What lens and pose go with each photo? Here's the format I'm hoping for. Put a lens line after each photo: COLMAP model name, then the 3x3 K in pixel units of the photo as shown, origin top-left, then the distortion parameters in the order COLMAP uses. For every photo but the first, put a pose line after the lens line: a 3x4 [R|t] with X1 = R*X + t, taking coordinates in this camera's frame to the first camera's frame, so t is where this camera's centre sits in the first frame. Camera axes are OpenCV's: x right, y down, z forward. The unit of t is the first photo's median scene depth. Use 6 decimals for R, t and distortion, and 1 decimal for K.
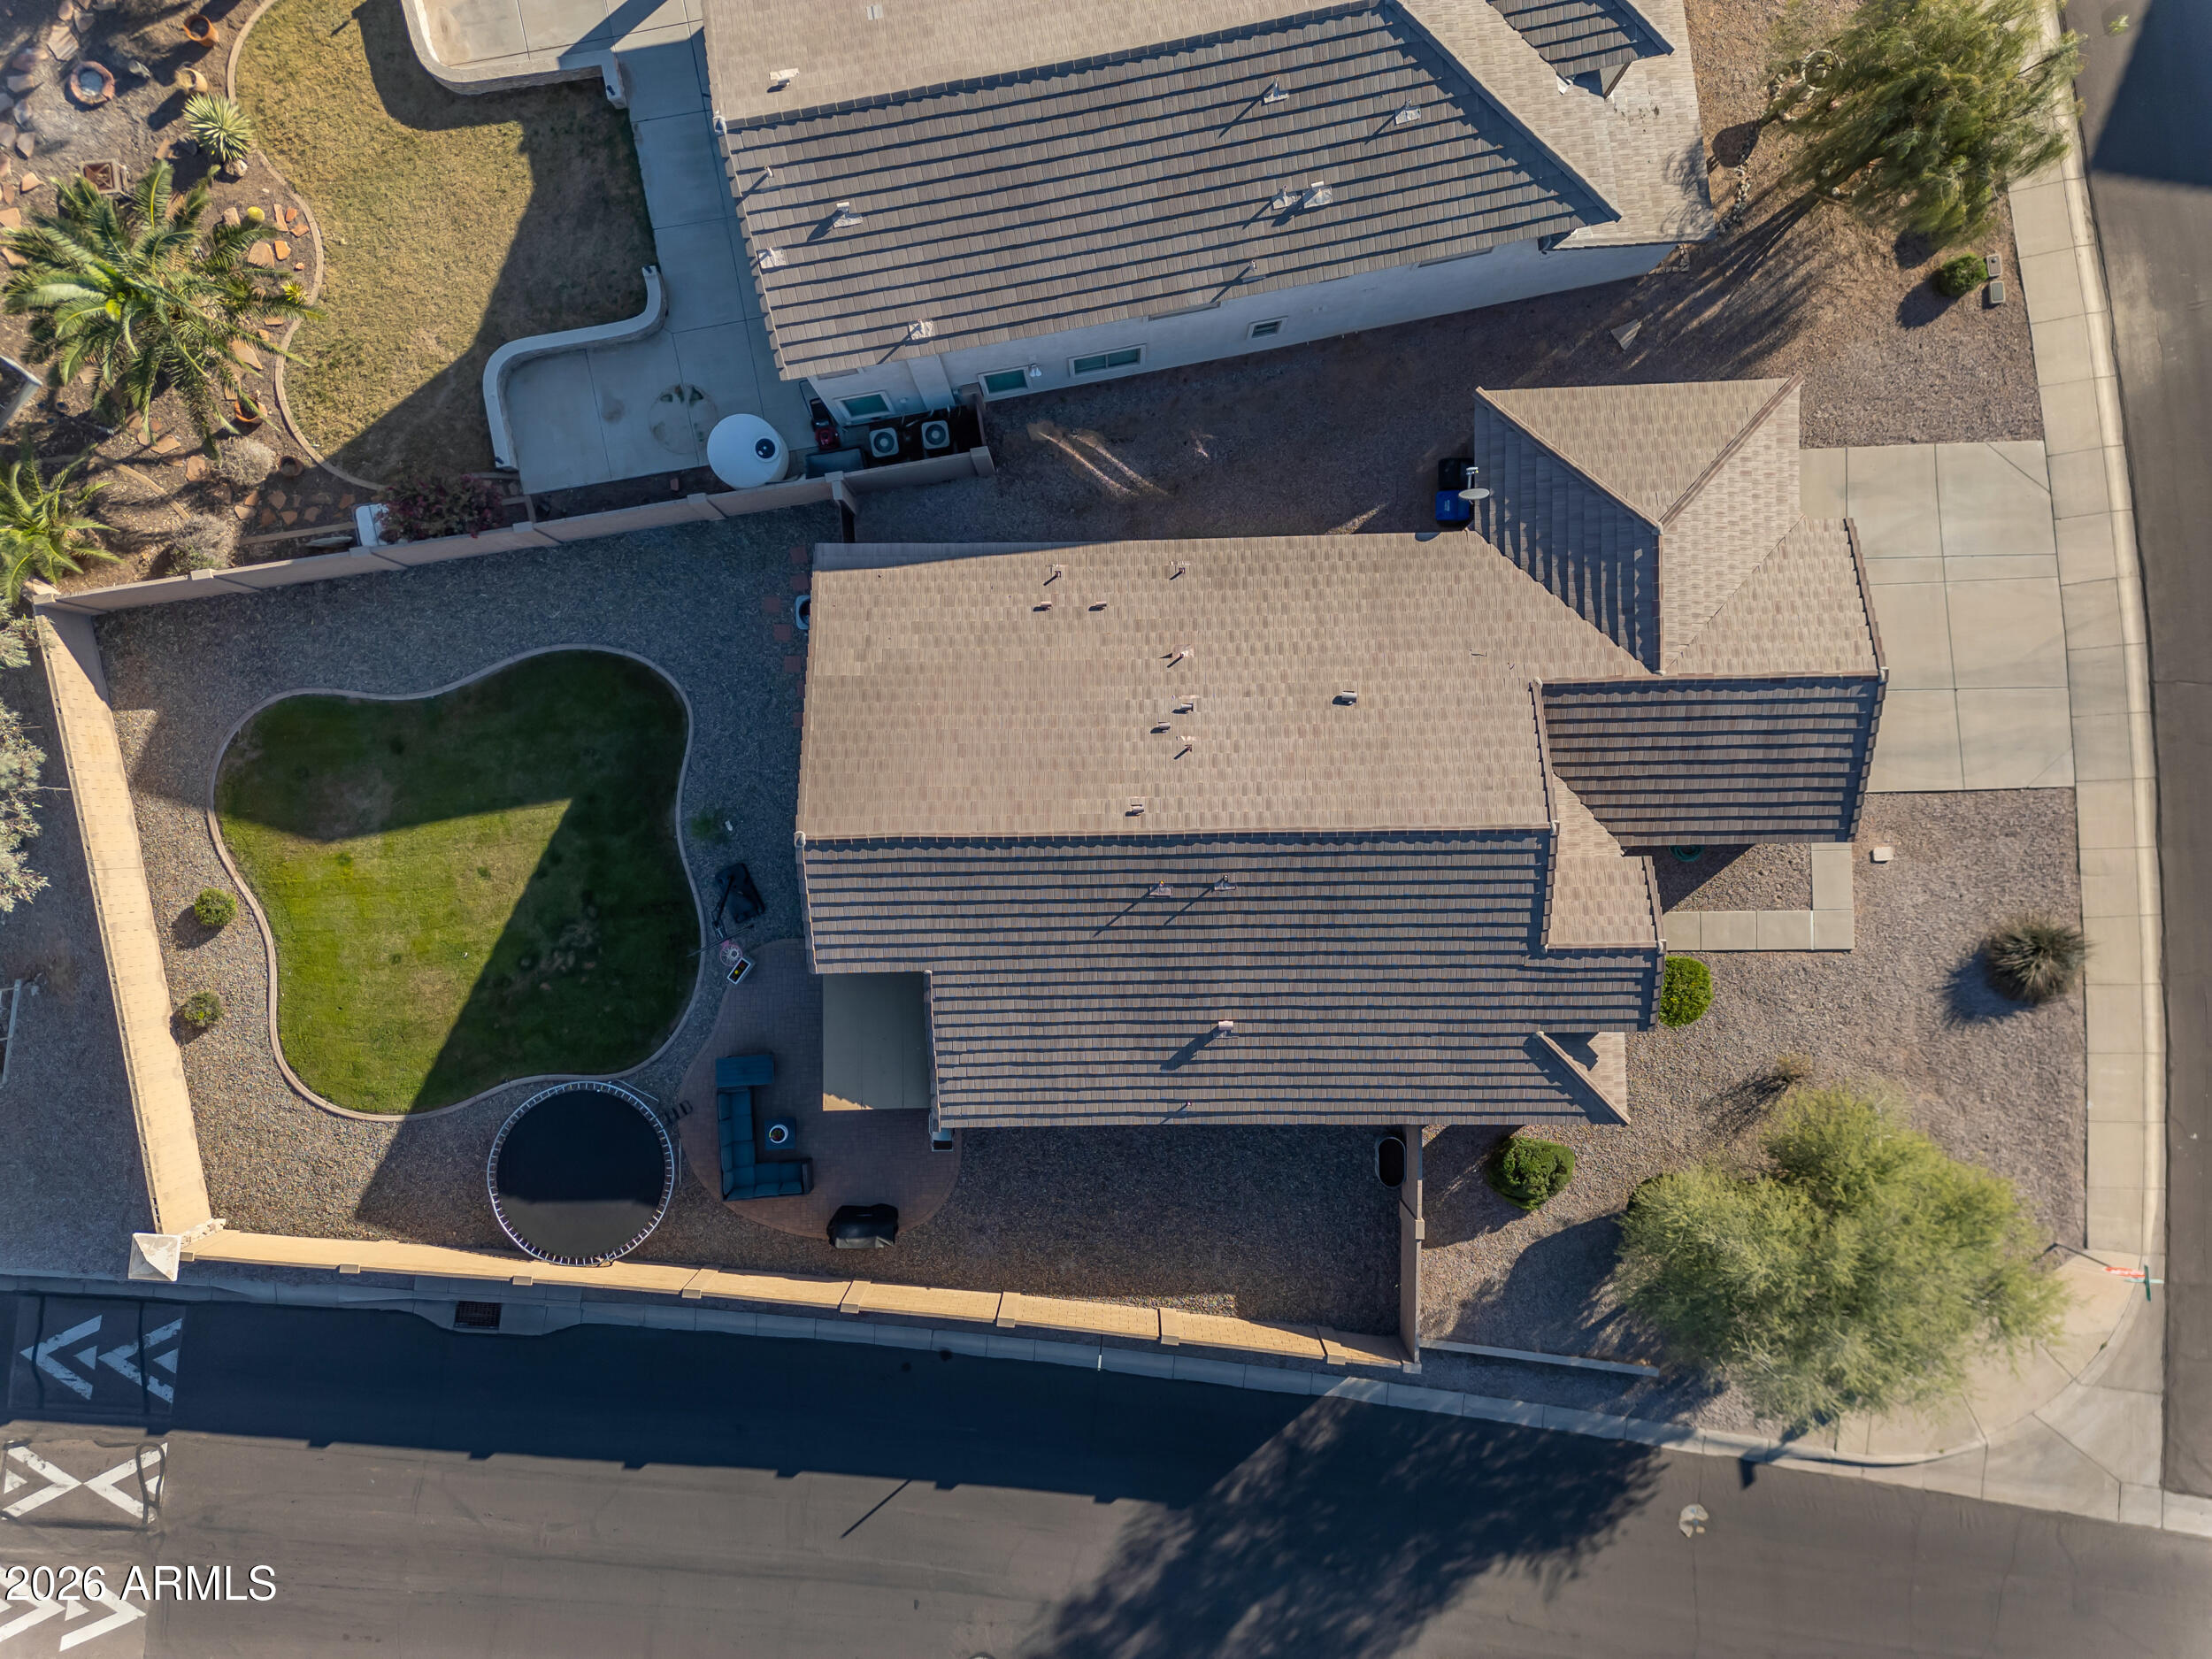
lens RADIAL K [[1502.8, 0, 1099.1], [0, 1502.8, 819.4], [0, 0, 1]] dist [0.176777, -0.094127]
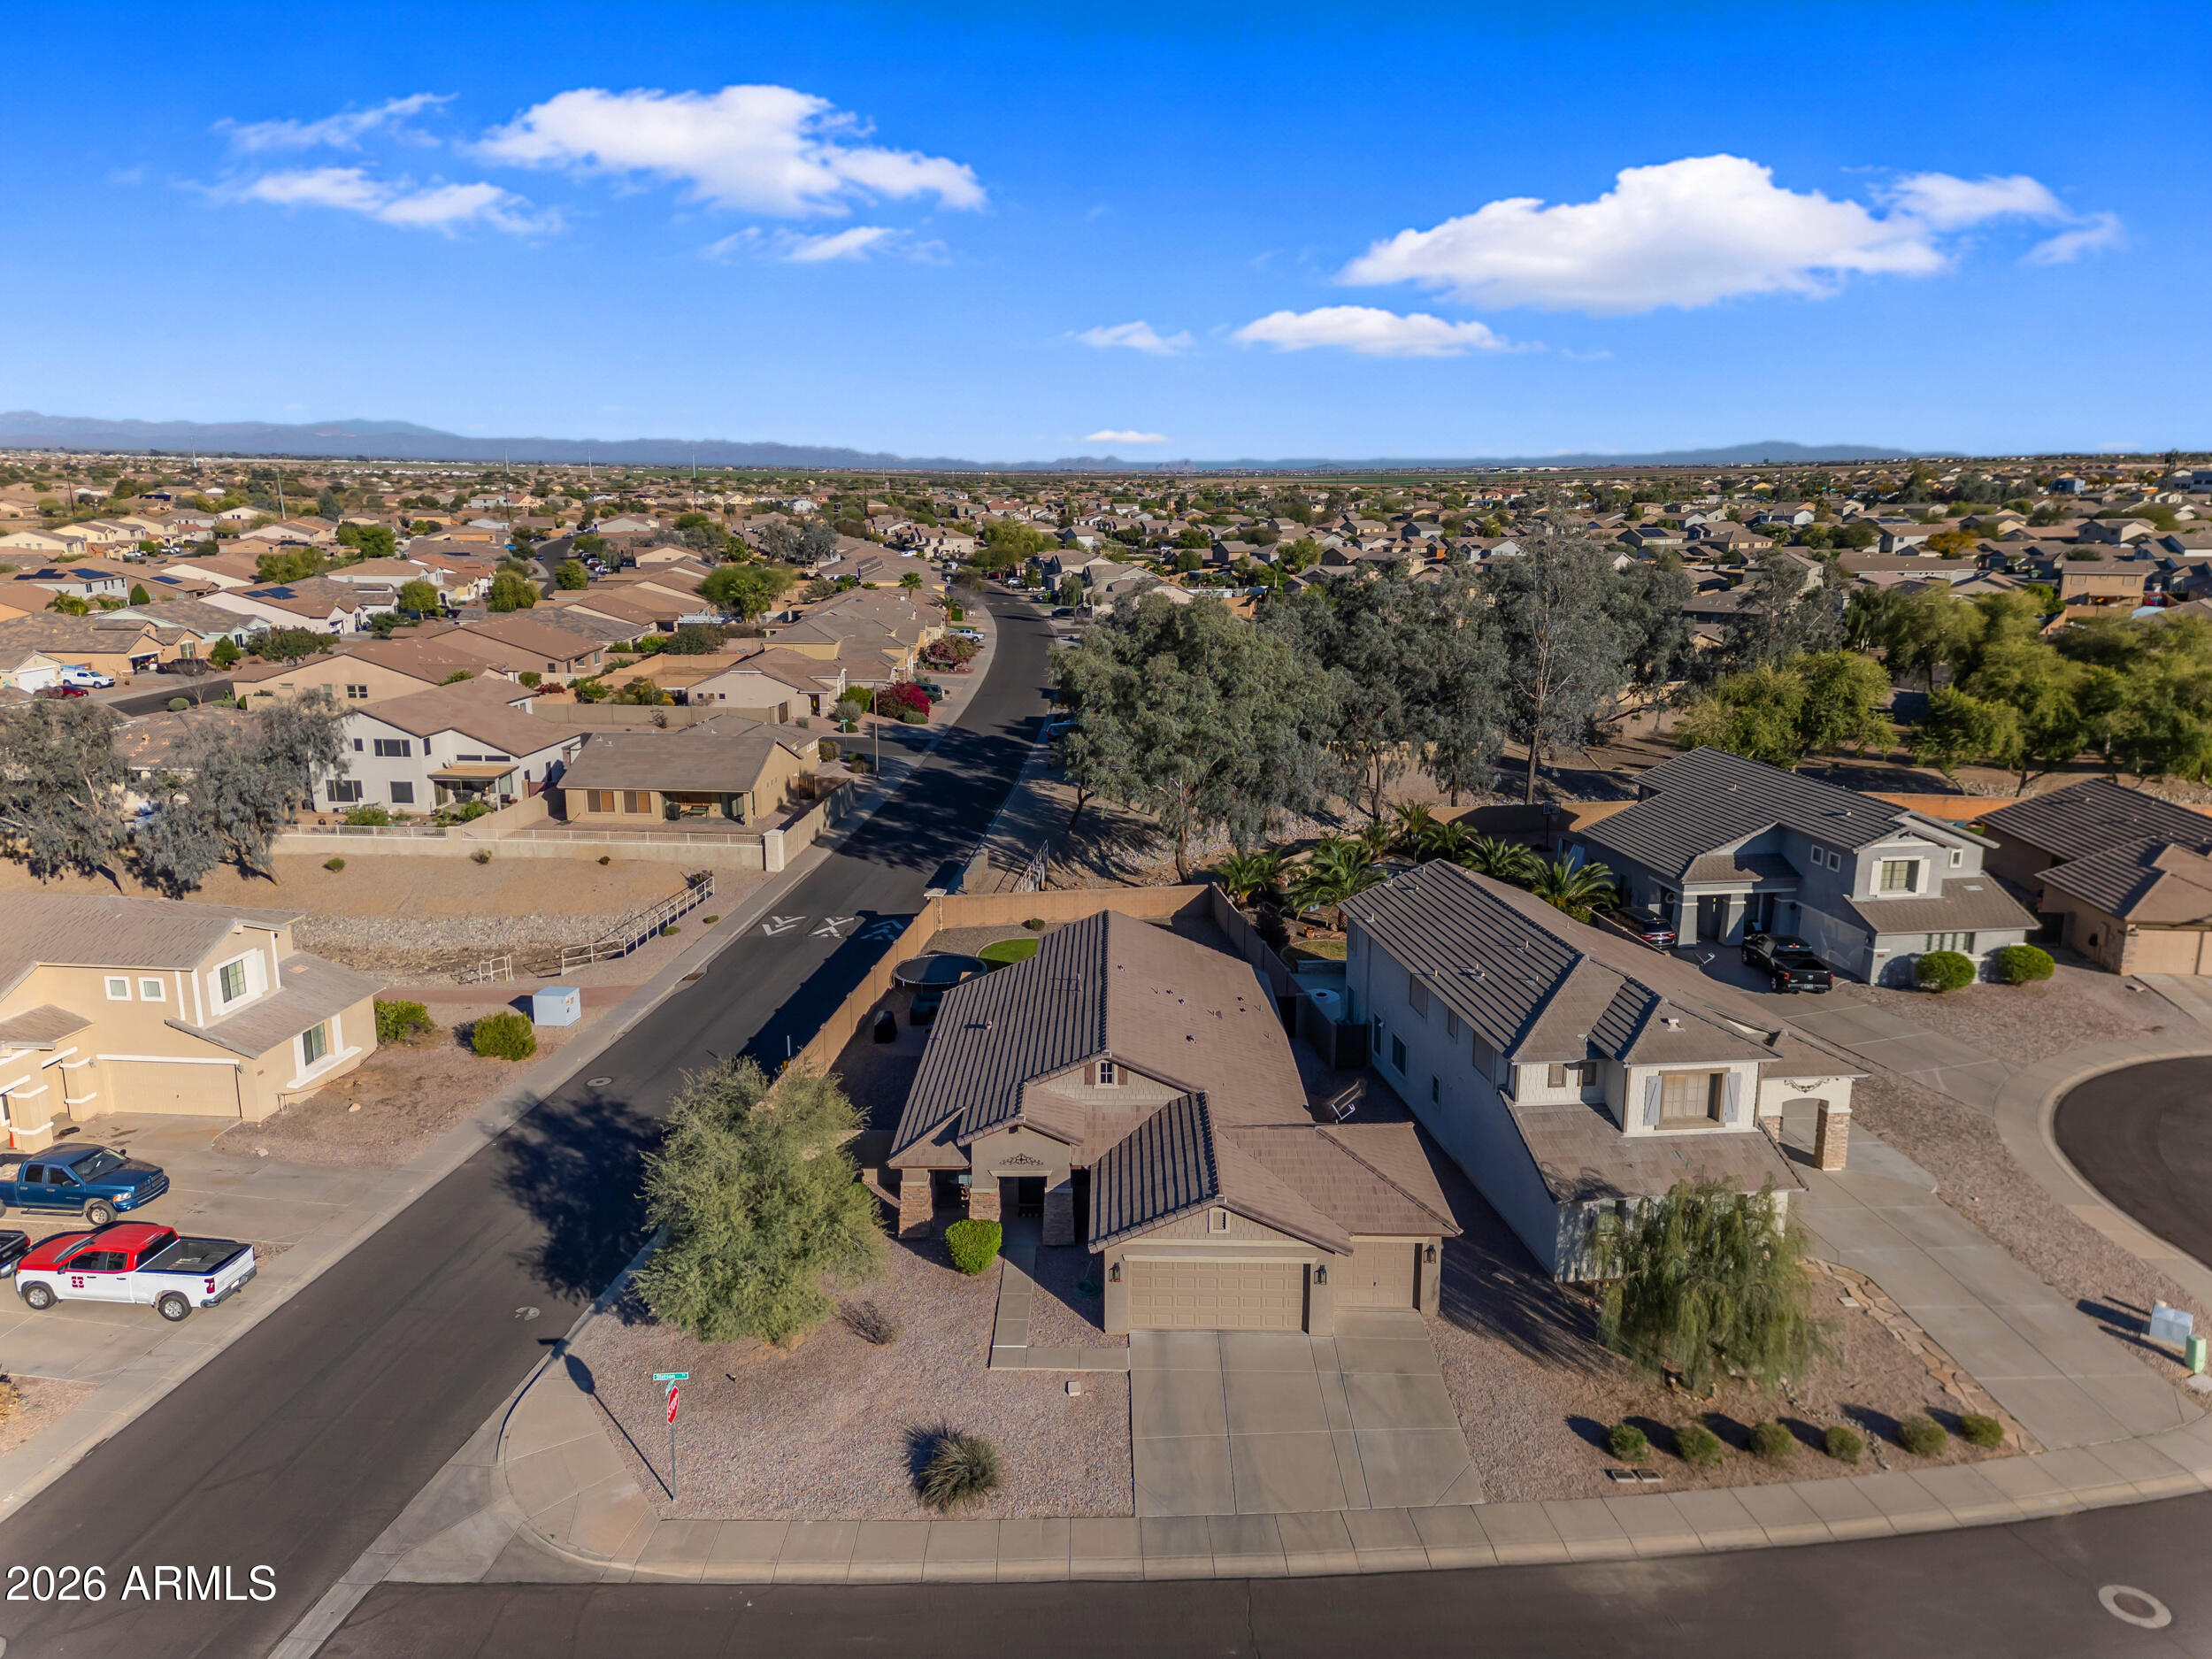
lens RADIAL K [[1502.8, 0, 1101.2], [0, 1502.8, 833.7], [0, 0, 1]] dist [0.176777, -0.094127]
pose [[-0.022696, 0.241106, -0.970233, 1.452220], [-0.999735, -0.001813, 0.022935, -0.020842], [0.003771, 0.970497, 0.241083, 0.362451]]
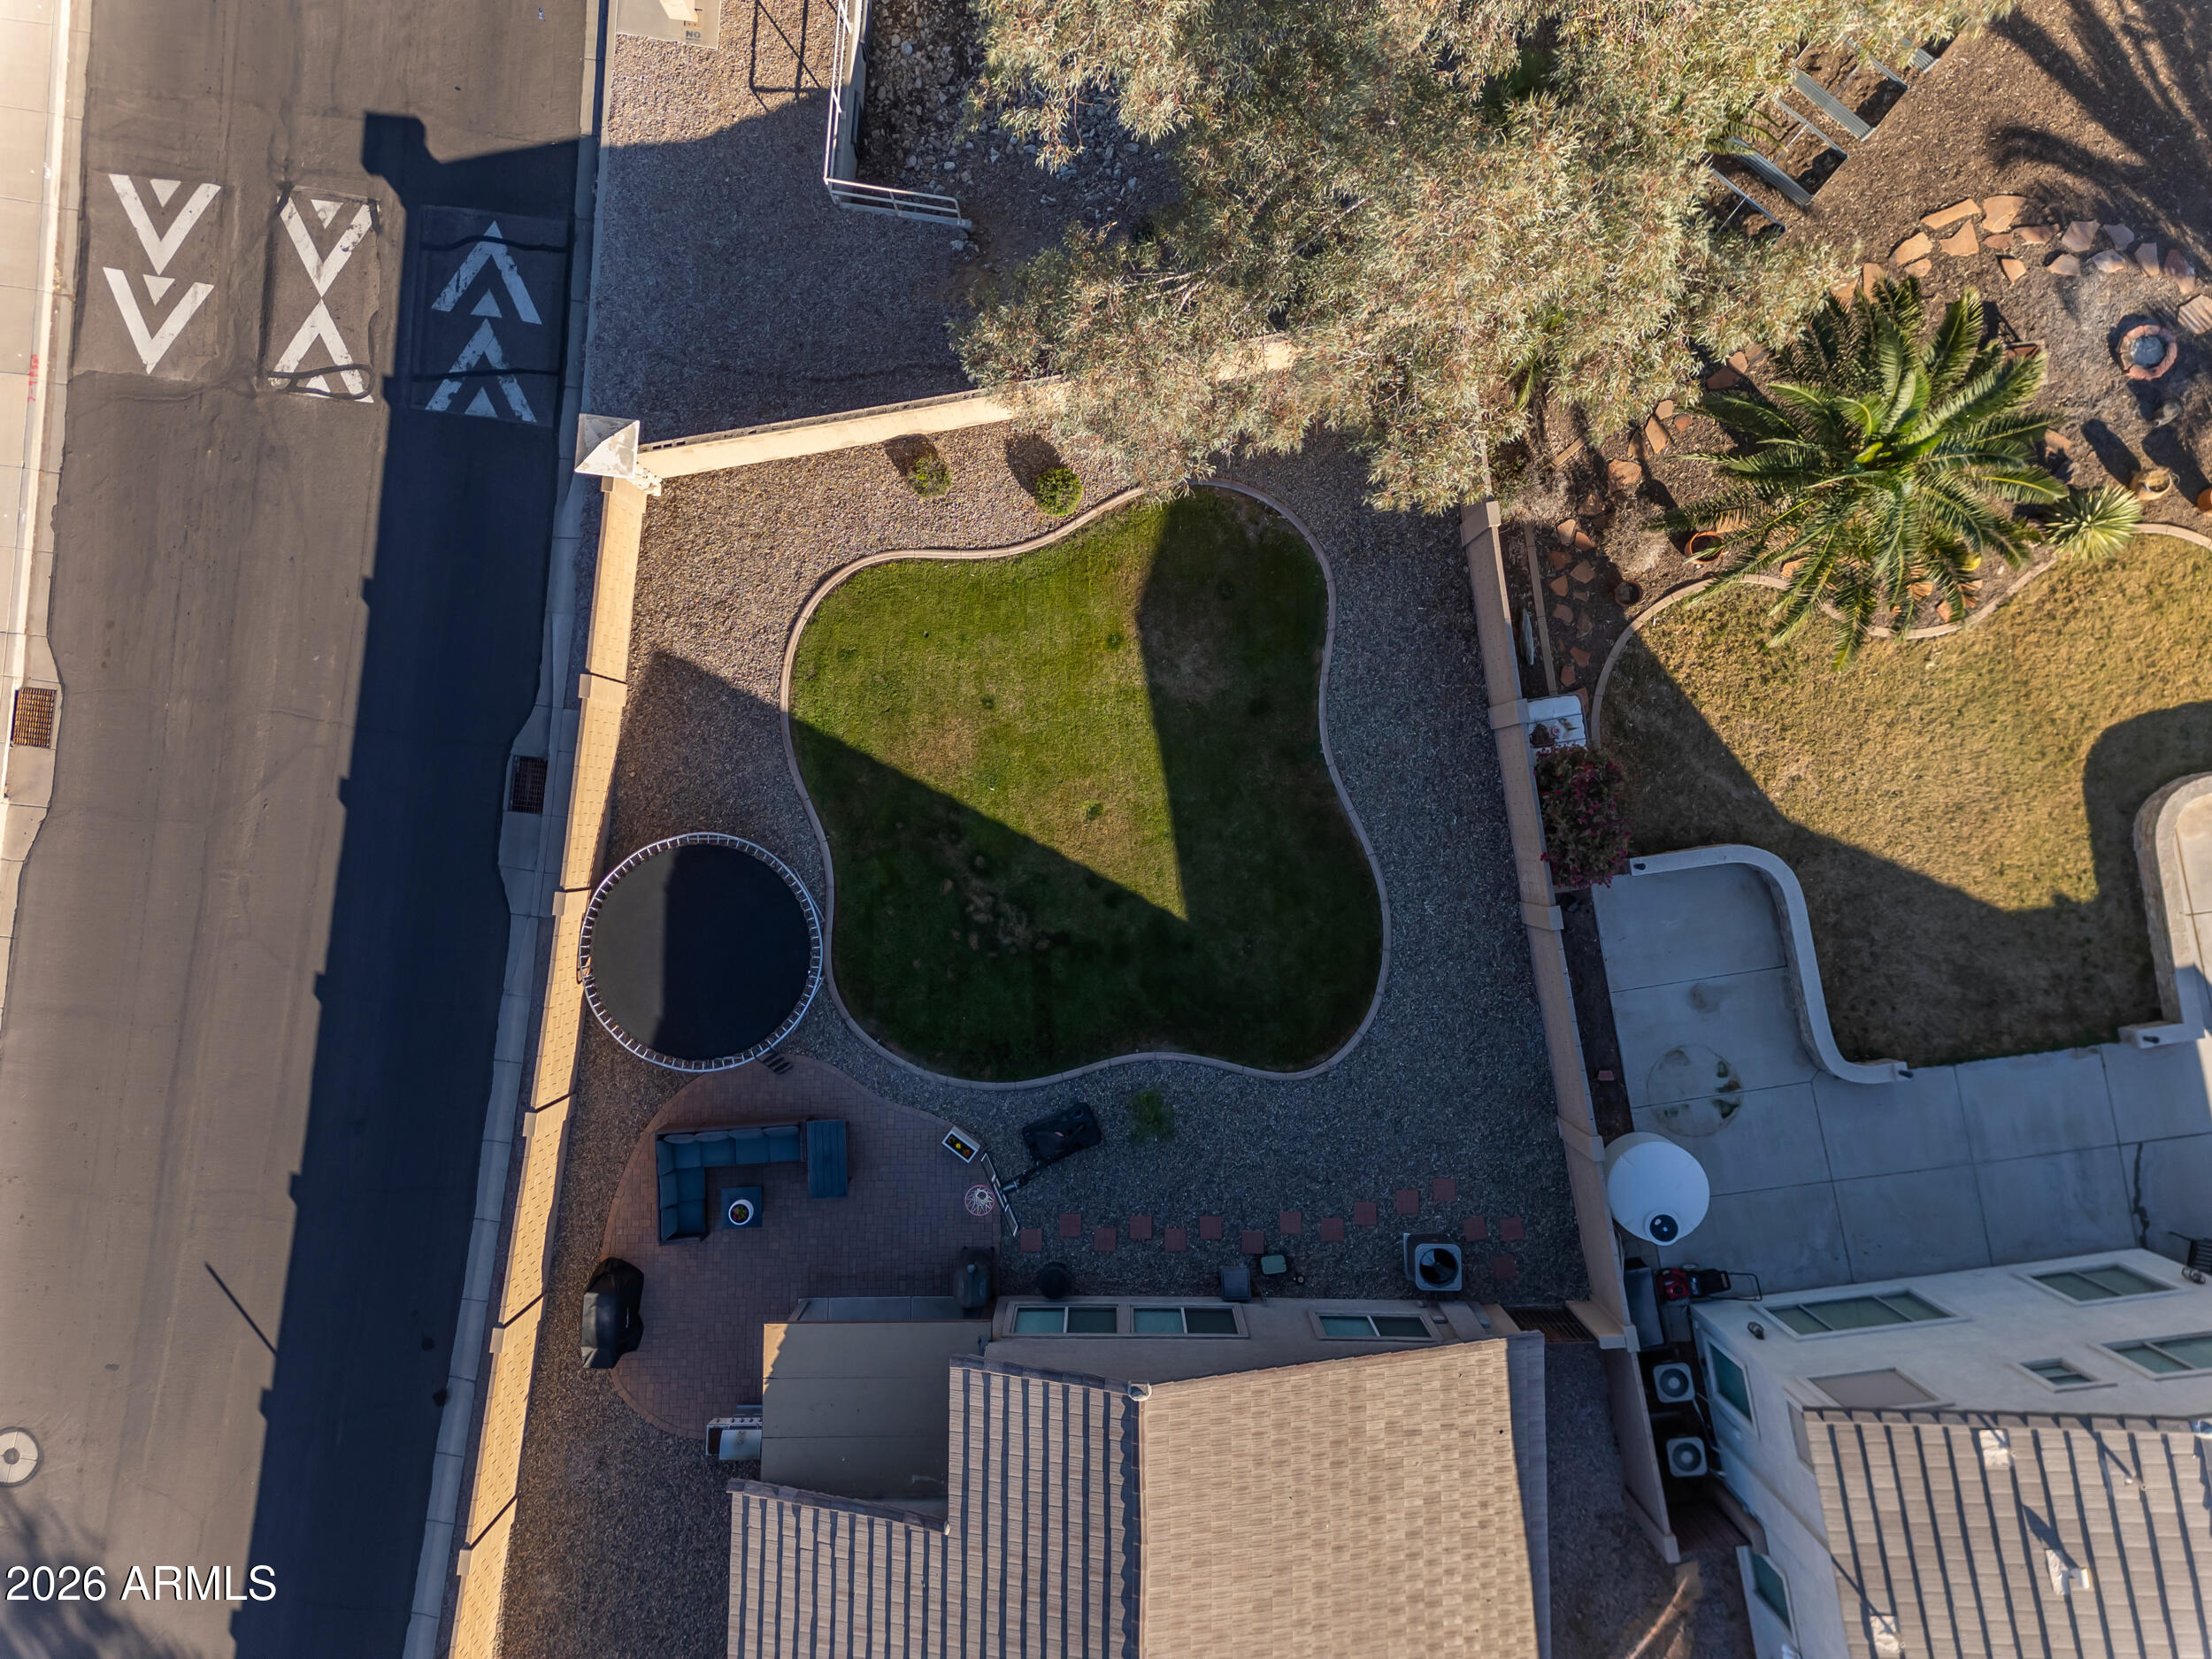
lens RADIAL K [[1502.8, 0, 1104.9], [0, 1502.8, 819.5], [0, 0, 1]] dist [0.176777, -0.094127]
pose [[-0.017403, 0.999832, 0.005758, -0.400320], [-0.999821, -0.017445, 0.007330, 0.024449], [0.007429, -0.005630, 0.999957, 0.241885]]
